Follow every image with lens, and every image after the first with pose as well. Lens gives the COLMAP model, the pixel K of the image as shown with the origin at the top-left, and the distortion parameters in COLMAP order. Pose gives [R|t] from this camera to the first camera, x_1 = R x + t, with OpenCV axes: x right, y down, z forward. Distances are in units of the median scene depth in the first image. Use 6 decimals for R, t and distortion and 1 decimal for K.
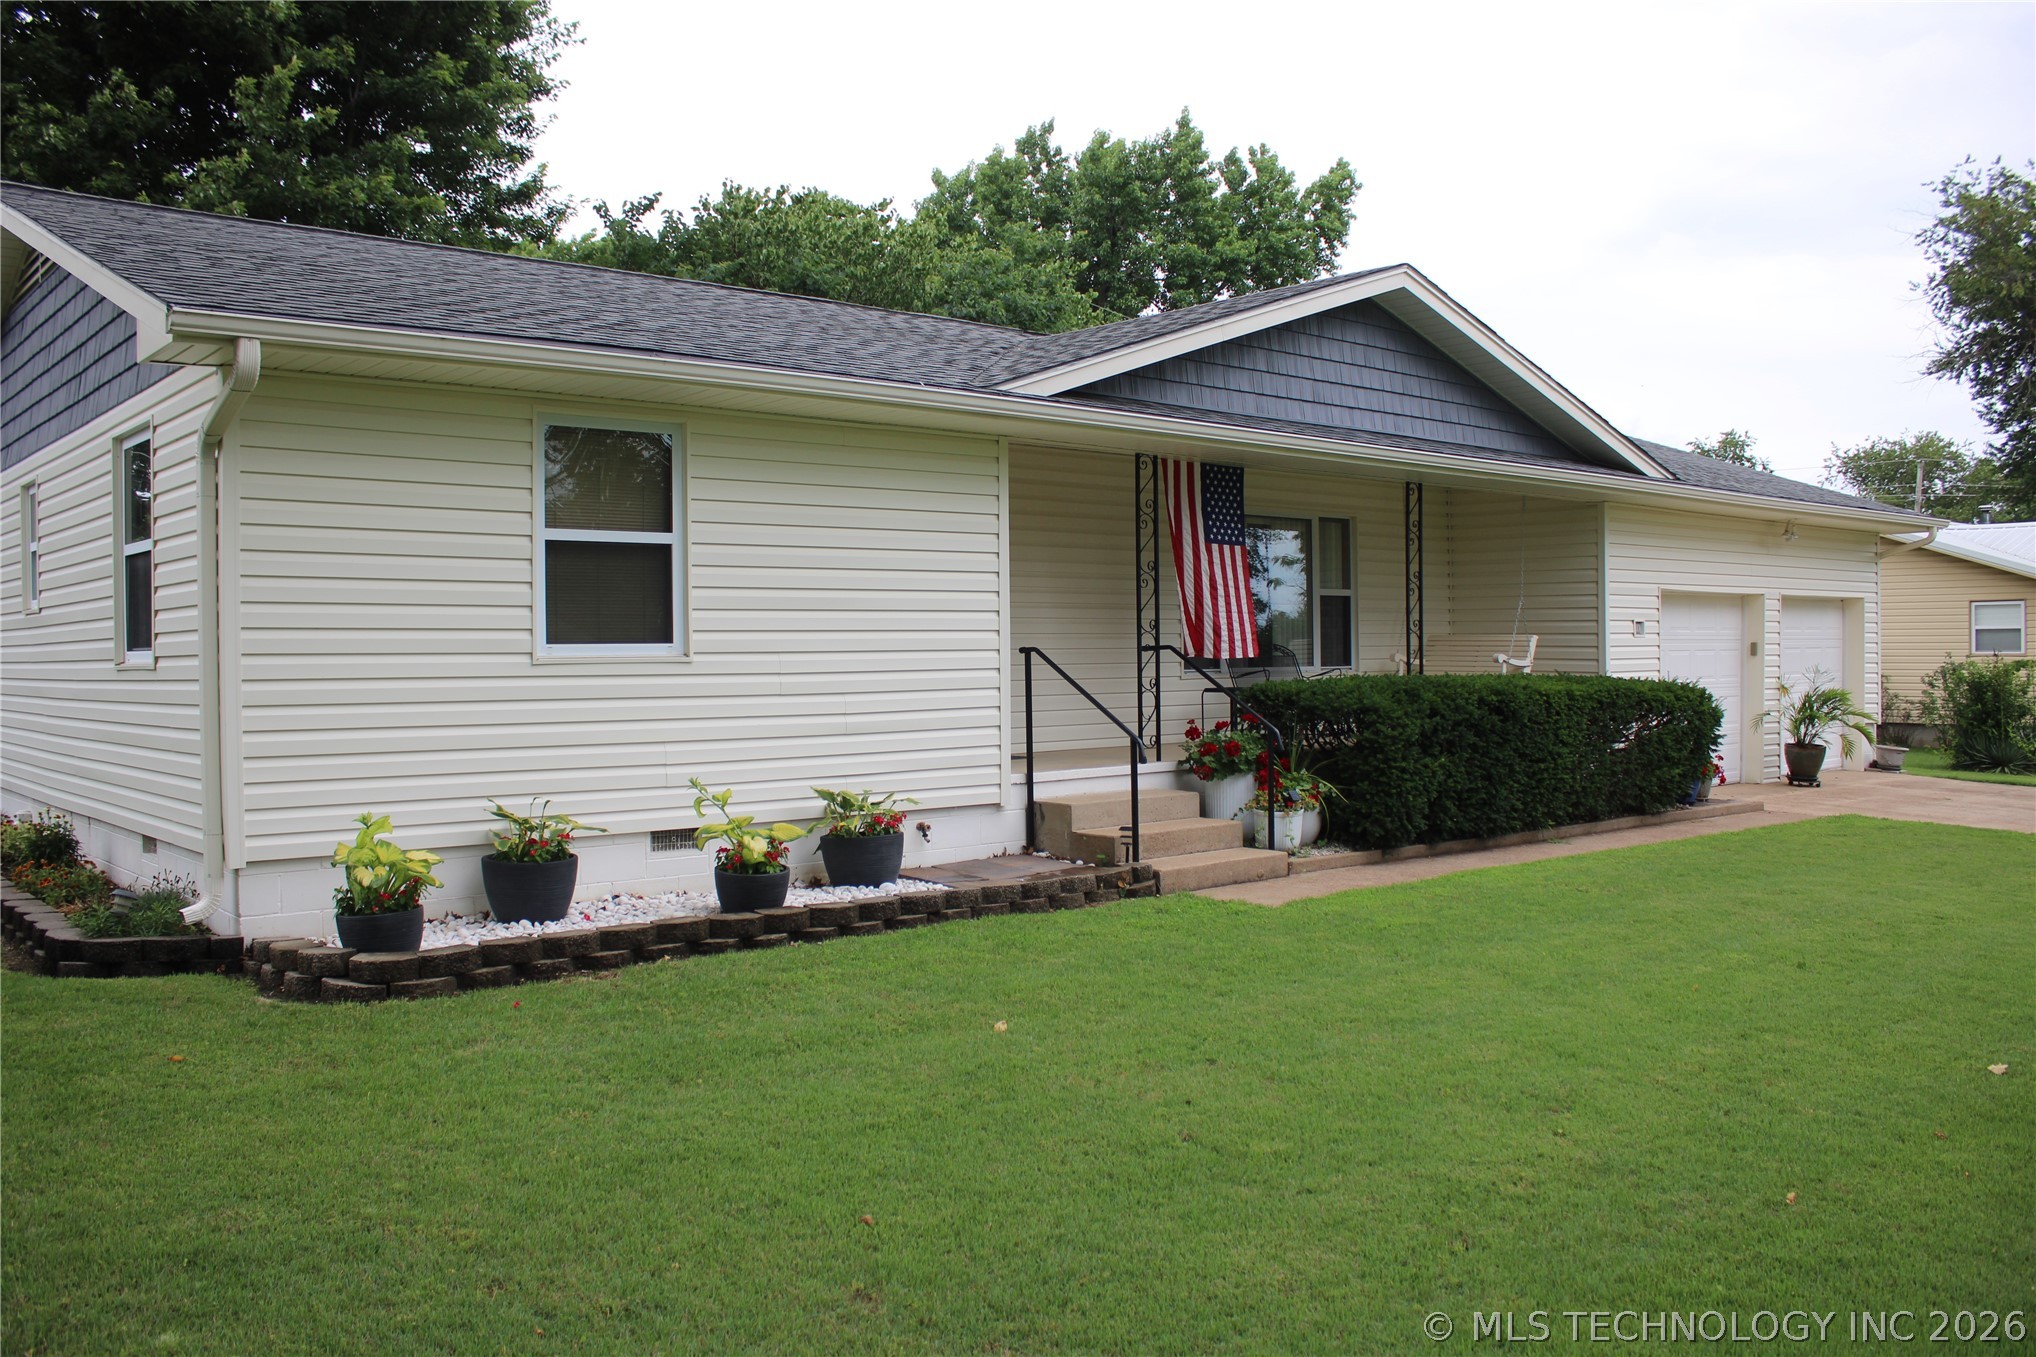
lens RADIAL K [[1757.7, 0, 1025.9], [0, 1757.7, 670.9], [0, 0, 1]] dist [-0.068108, 0.092148]
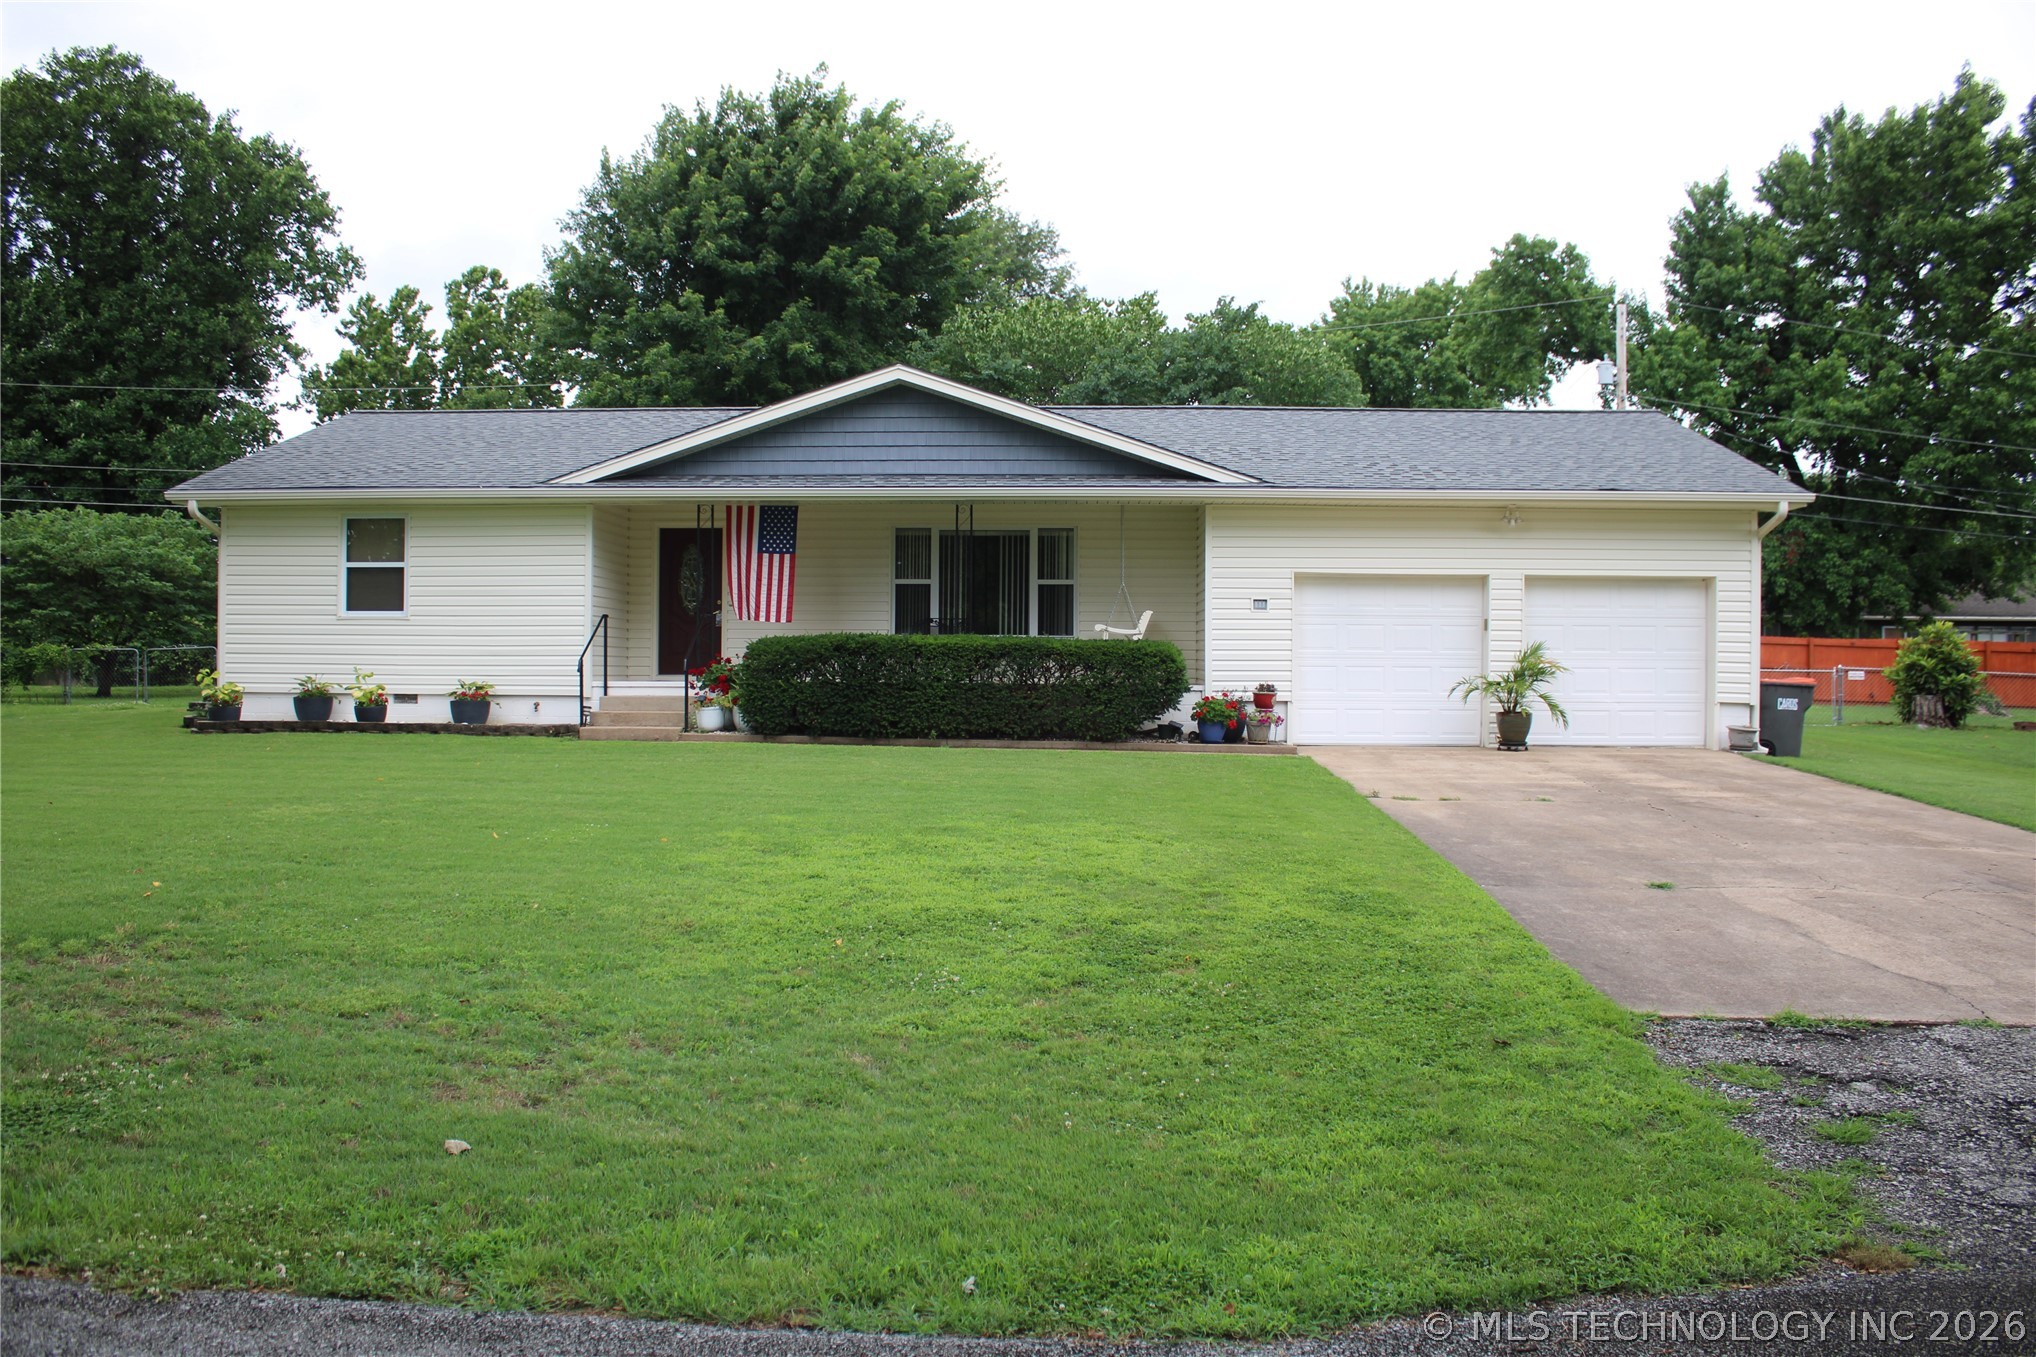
lens RADIAL K [[1757.7, 0, 1019.2], [0, 1757.7, 680.8], [0, 0, 1]] dist [-0.068108, 0.092148]
pose [[0.665103, 0.016375, -0.746572, 1.486730], [-0.022203, 0.999751, 0.002148, 0.038098], [0.746422, 0.015147, 0.665301, 0.074715]]
